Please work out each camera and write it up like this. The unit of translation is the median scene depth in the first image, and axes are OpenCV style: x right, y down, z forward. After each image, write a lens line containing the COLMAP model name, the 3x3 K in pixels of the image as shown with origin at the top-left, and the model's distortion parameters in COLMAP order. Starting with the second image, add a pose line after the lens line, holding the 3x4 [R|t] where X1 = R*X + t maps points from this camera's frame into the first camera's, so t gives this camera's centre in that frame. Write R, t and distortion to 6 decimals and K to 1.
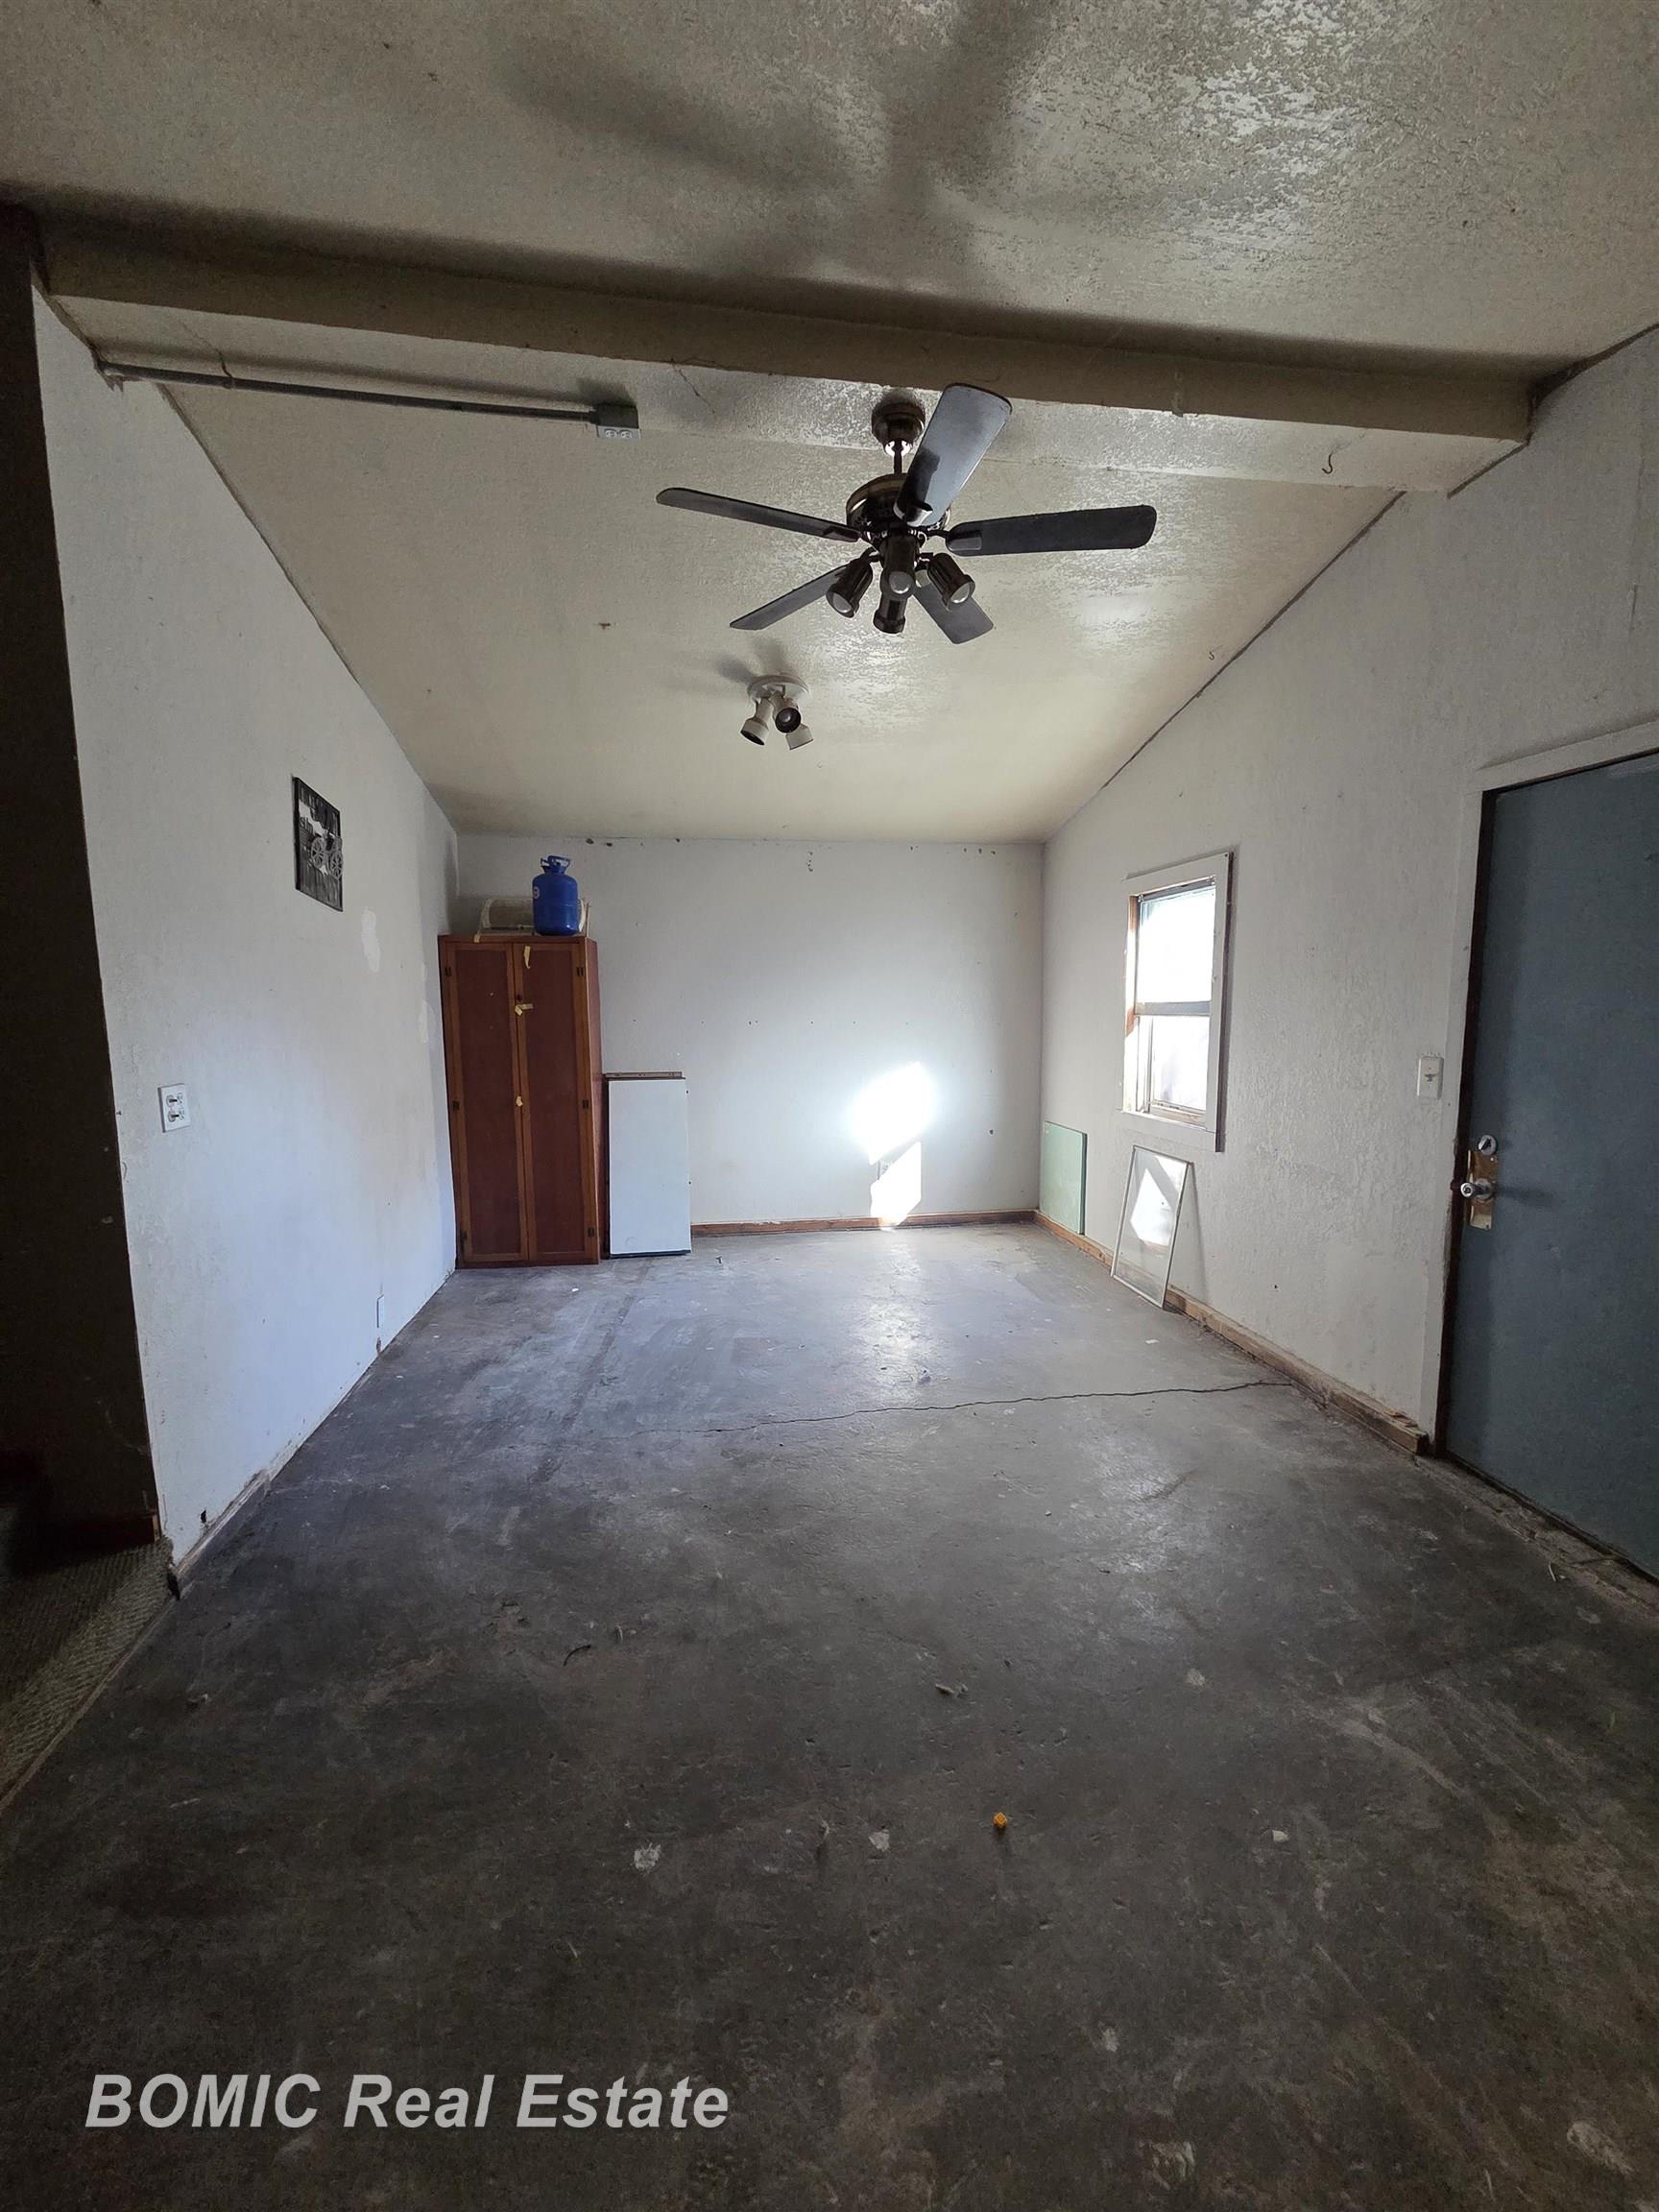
lens RADIAL K [[906.2, 0, 829.1], [0, 906.2, 1106.7], [0, 0, 1]] dist [0.001729, -0.000103]
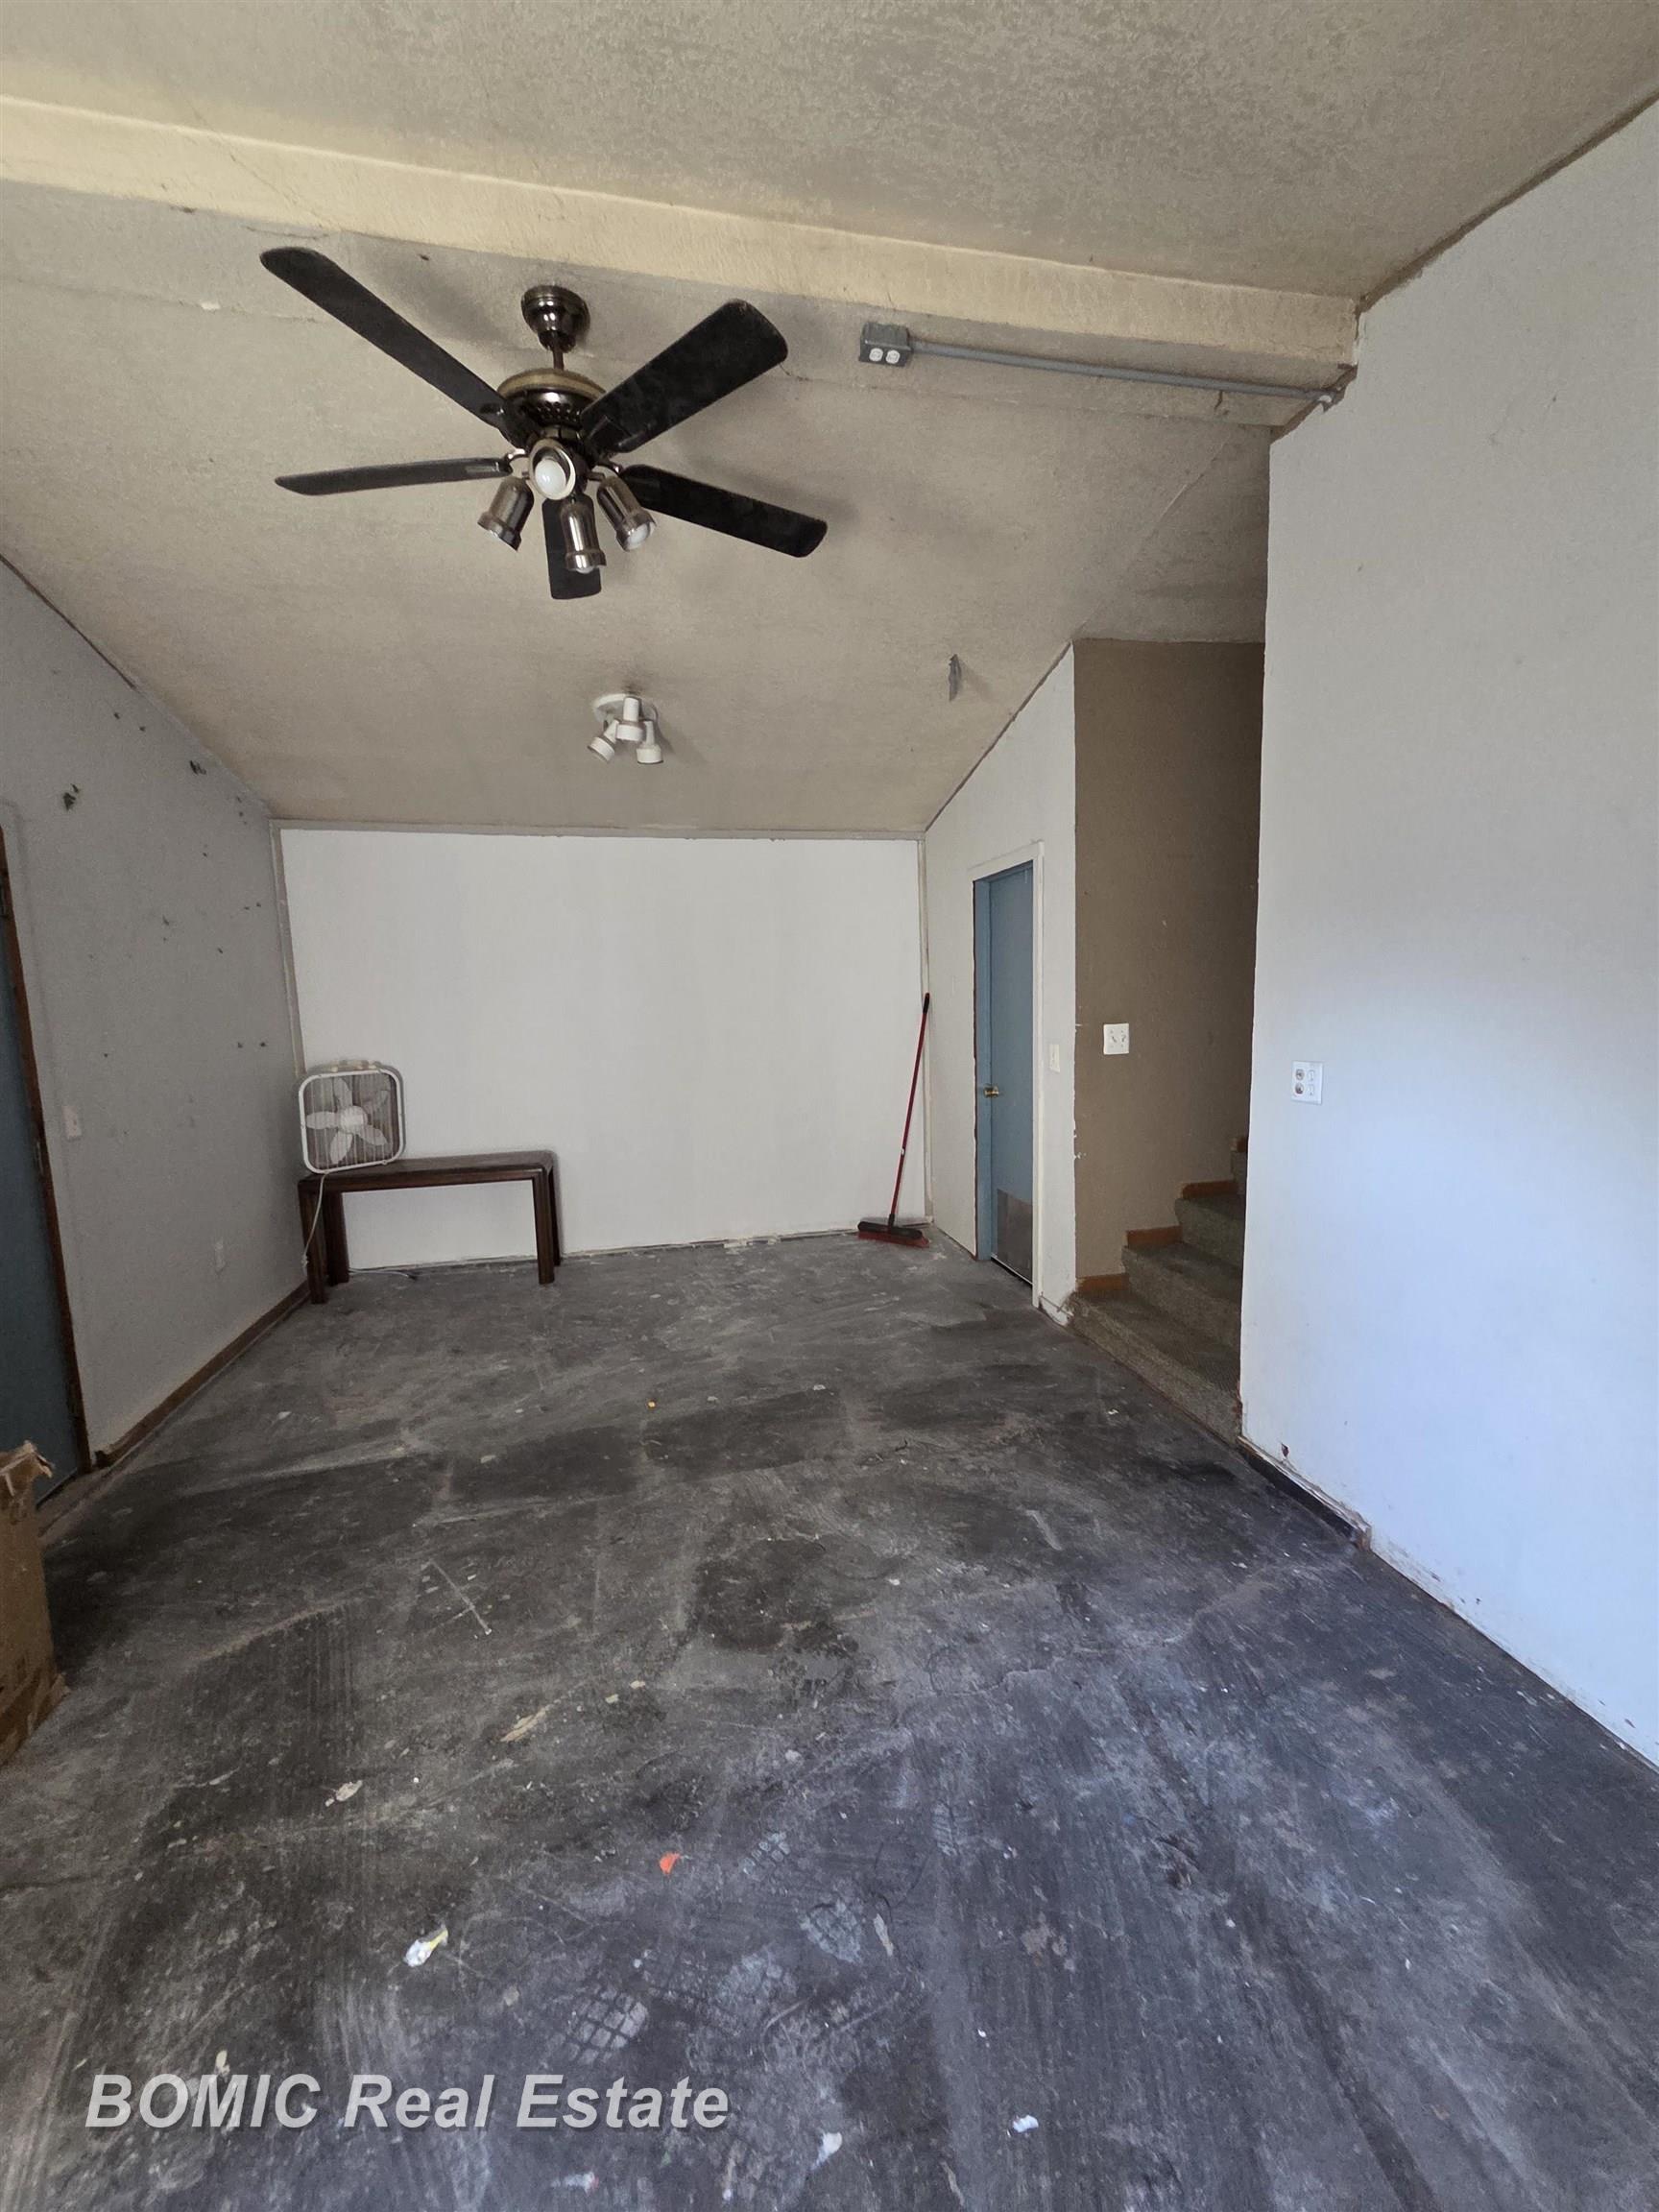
lens RADIAL K [[906.2, 0, 831.3], [0, 906.2, 1105.0], [0, 0, 1]] dist [0.001729, -0.000103]
pose [[-0.998321, 0.040041, -0.041846, -0.097832], [0.029328, 0.972535, 0.230903, -0.207422], [0.049942, 0.229288, -0.972077, 1.773603]]
